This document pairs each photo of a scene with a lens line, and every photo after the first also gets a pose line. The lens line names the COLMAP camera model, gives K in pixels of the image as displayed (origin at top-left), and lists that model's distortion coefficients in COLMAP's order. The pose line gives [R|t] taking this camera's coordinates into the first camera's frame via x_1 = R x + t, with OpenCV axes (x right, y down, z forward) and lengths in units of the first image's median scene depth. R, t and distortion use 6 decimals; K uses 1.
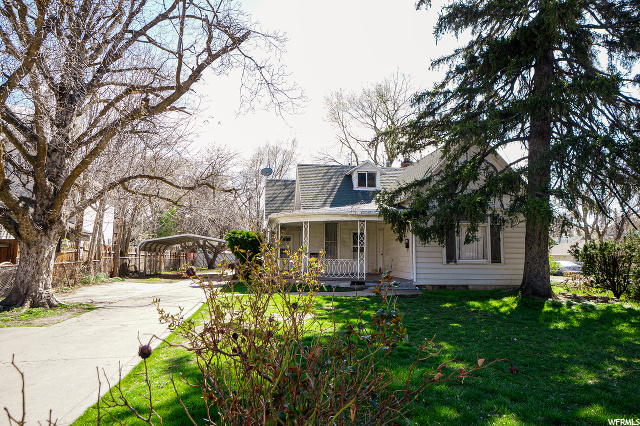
lens RADIAL K [[436.0, 0, 319.3], [0, 436.0, 215.9], [0, 0, 1]] dist [0.011398, 0.004006]
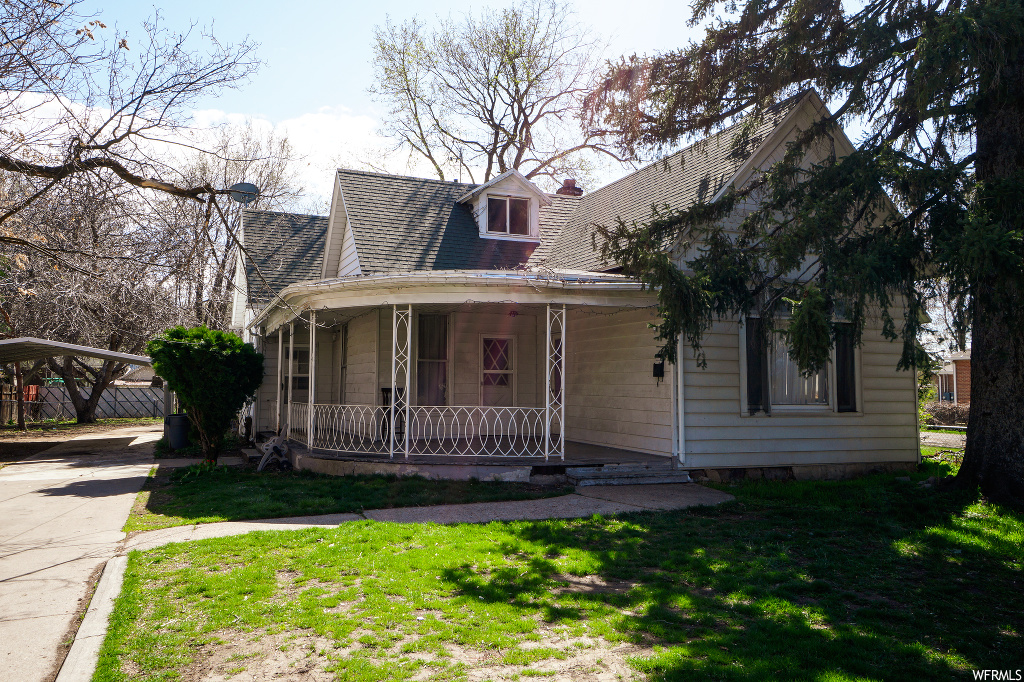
lens RADIAL K [[781.0, 0, 516.9], [0, 781.0, 334.2], [0, 0, 1]] dist [0.032330, 0.004320]
pose [[0.963114, 0.015727, 0.268635, -0.114467], [-0.022305, 0.999521, 0.021451, 0.022037], [-0.268169, -0.026652, 0.963003, 0.342182]]
